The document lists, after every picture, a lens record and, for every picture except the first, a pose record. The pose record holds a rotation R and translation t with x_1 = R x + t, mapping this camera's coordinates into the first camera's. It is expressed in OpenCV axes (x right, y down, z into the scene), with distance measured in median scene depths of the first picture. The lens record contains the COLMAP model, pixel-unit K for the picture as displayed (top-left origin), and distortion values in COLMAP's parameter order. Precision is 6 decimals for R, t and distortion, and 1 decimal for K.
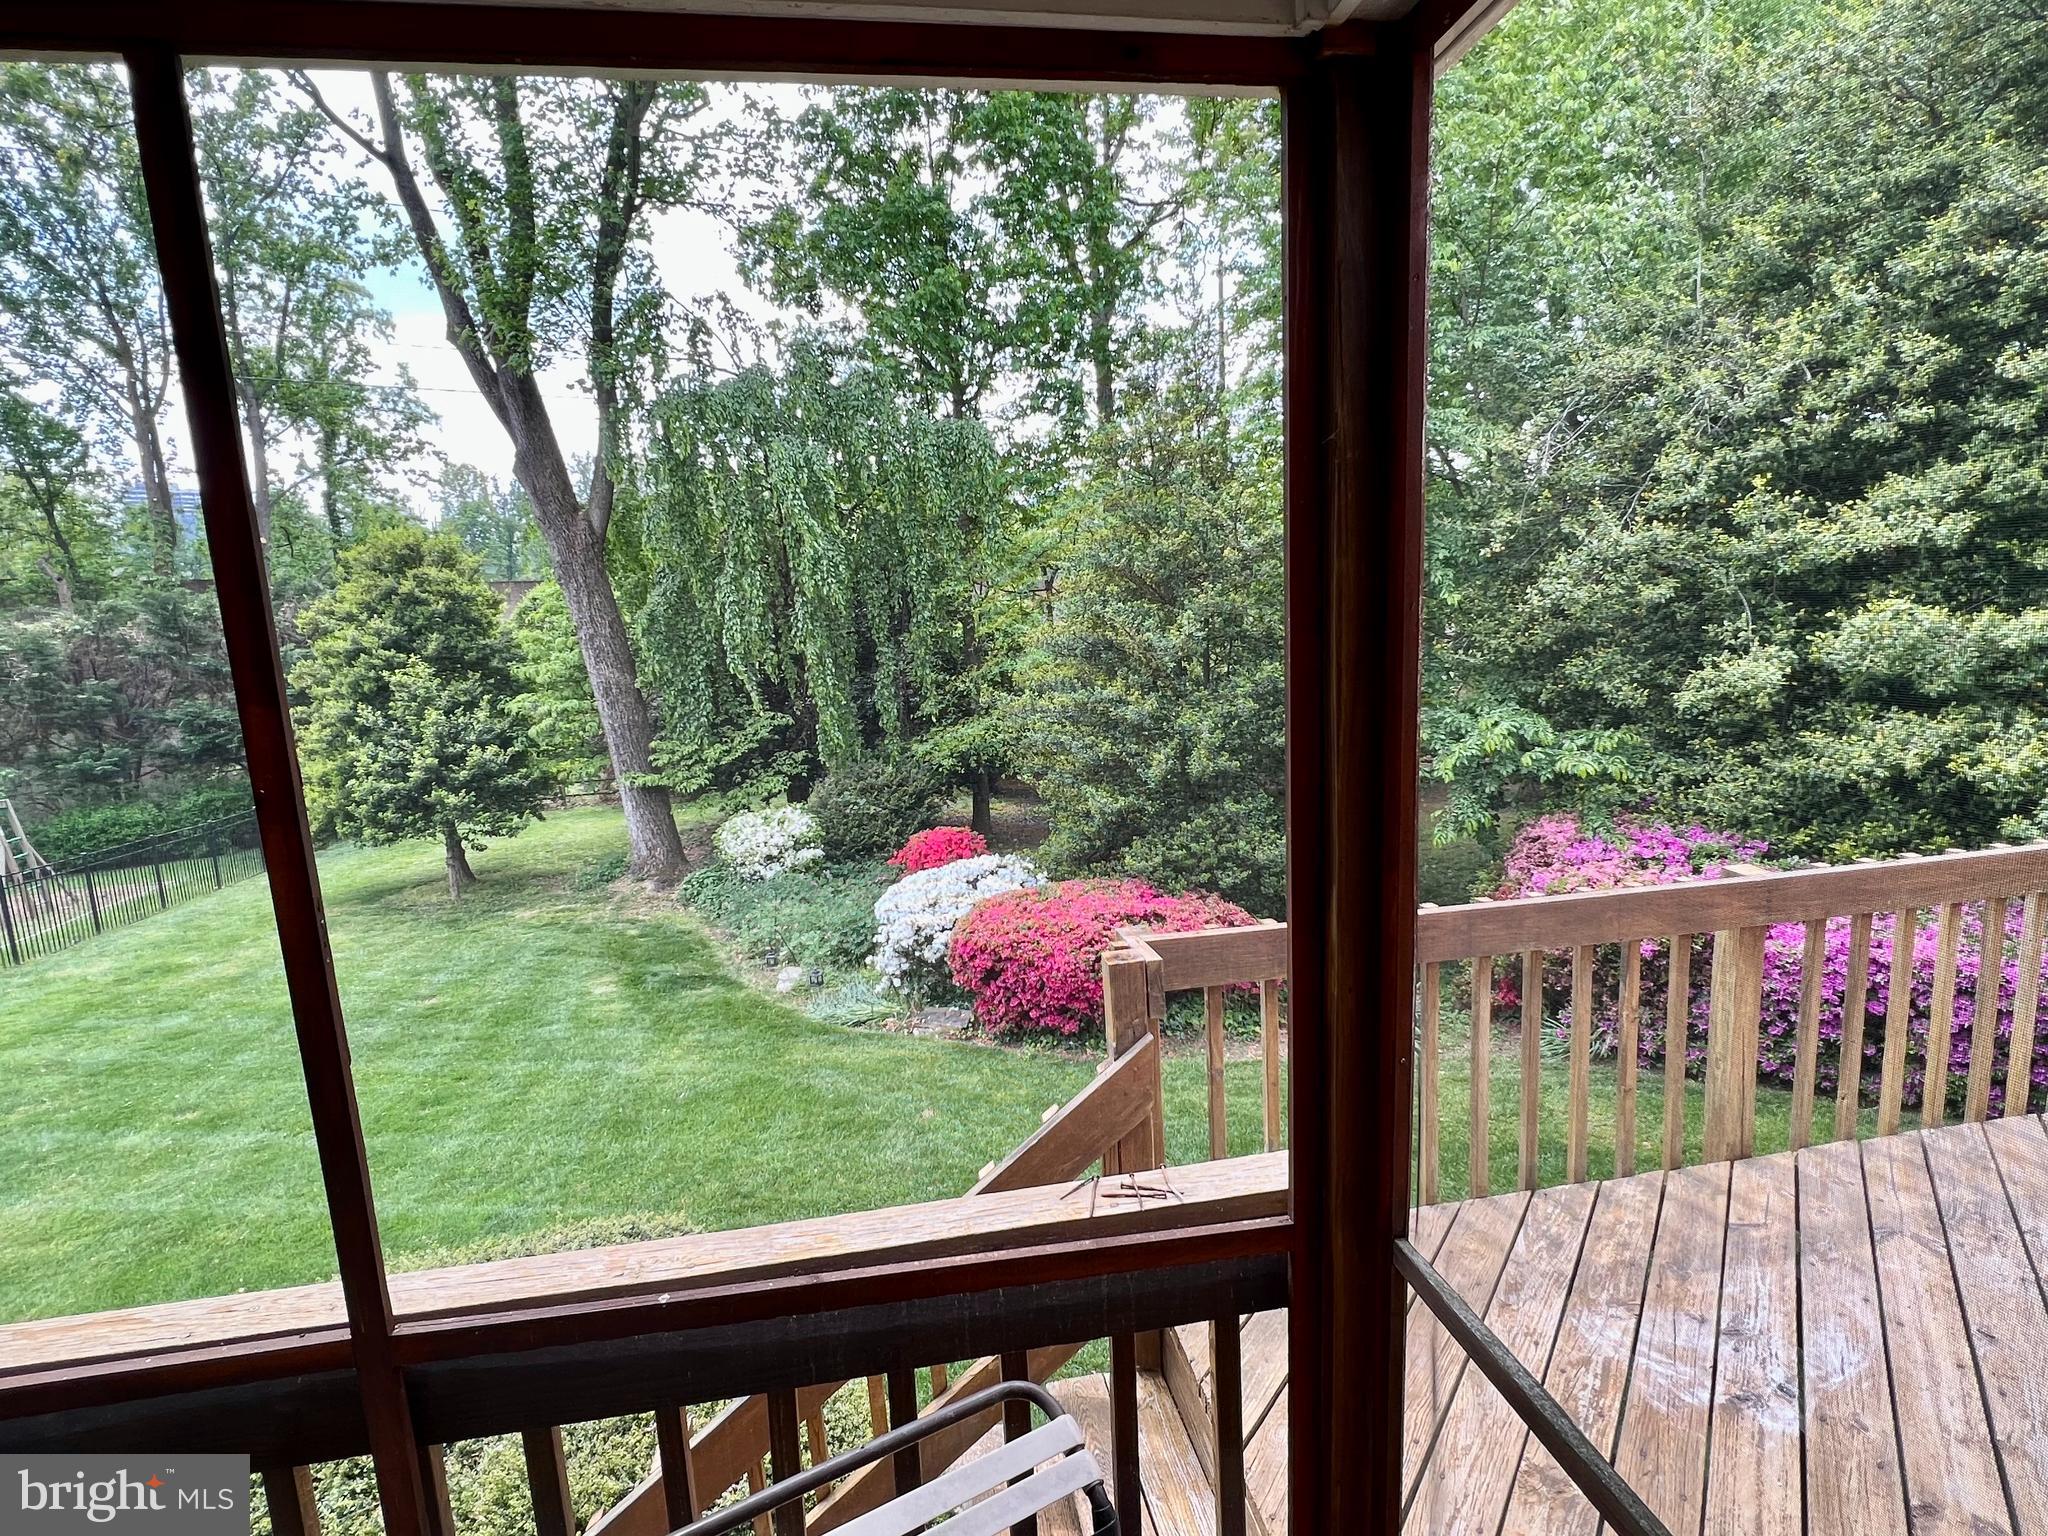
lens RADIAL K [[1024.3, 0, 1030.6], [0, 1024.3, 782.1], [0, 0, 1]] dist [-0.001120, -0.000072]
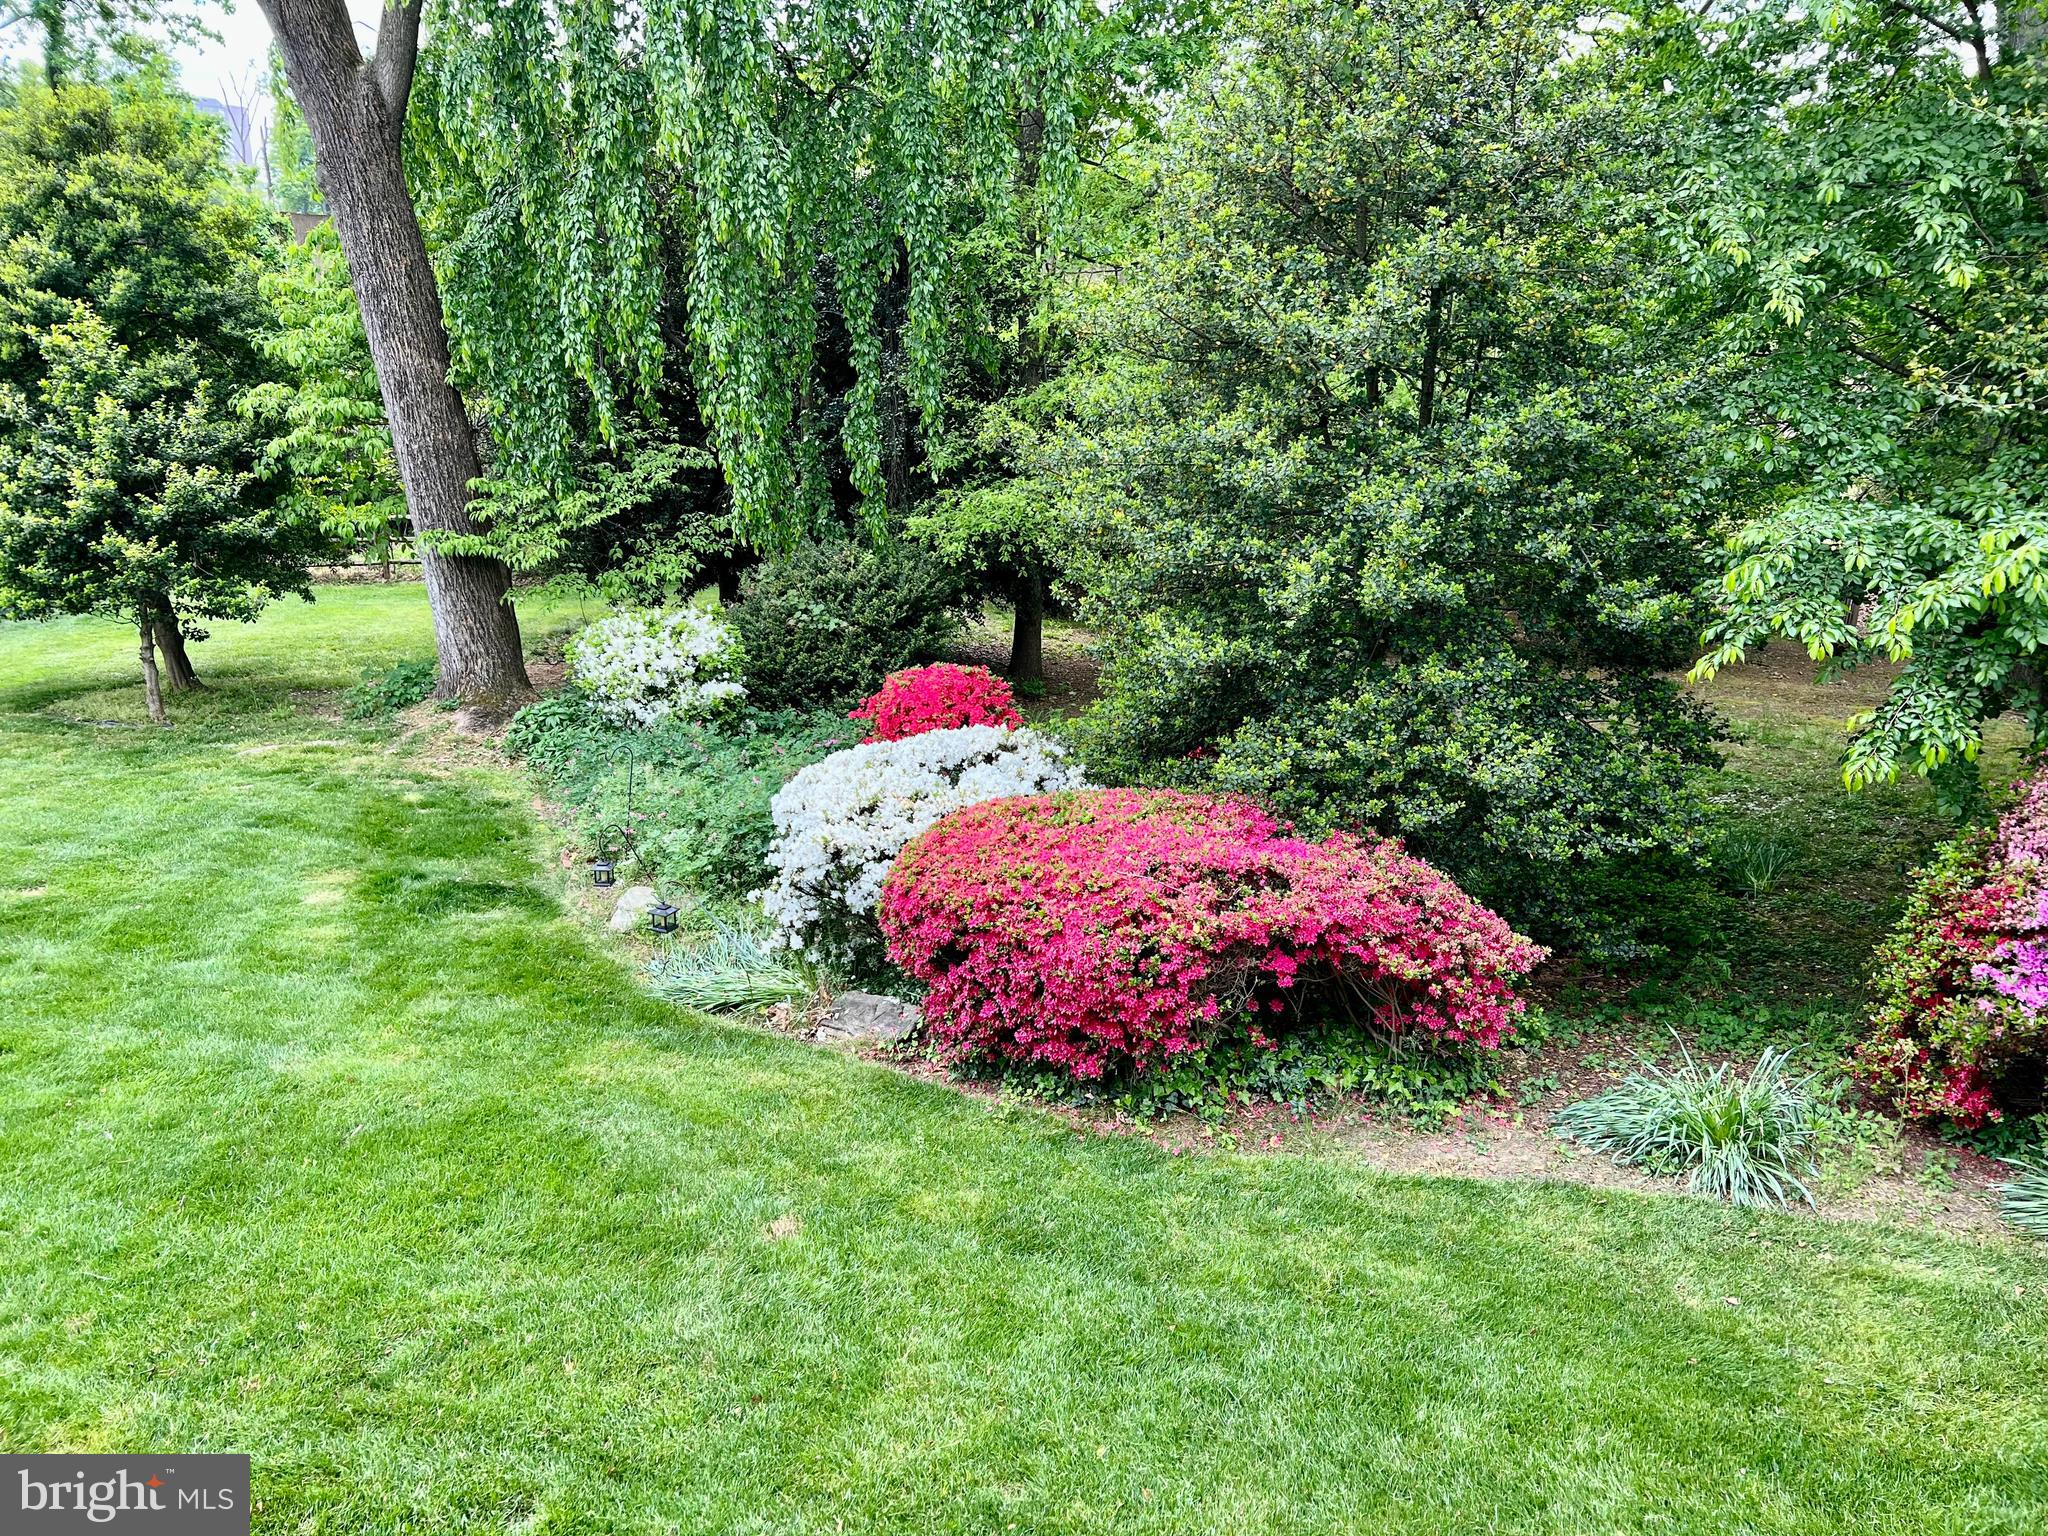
lens RADIAL K [[1580.3, 0, 1024.0], [0, 1580.3, 768.0], [0, 0, 1]] dist [0.065743, -0.078351]
pose [[0.994893, 0.082263, -0.058480, 0.021636], [-0.075355, 0.990864, 0.111849, -0.001664], [0.067147, -0.106871, 0.992003, 0.106806]]
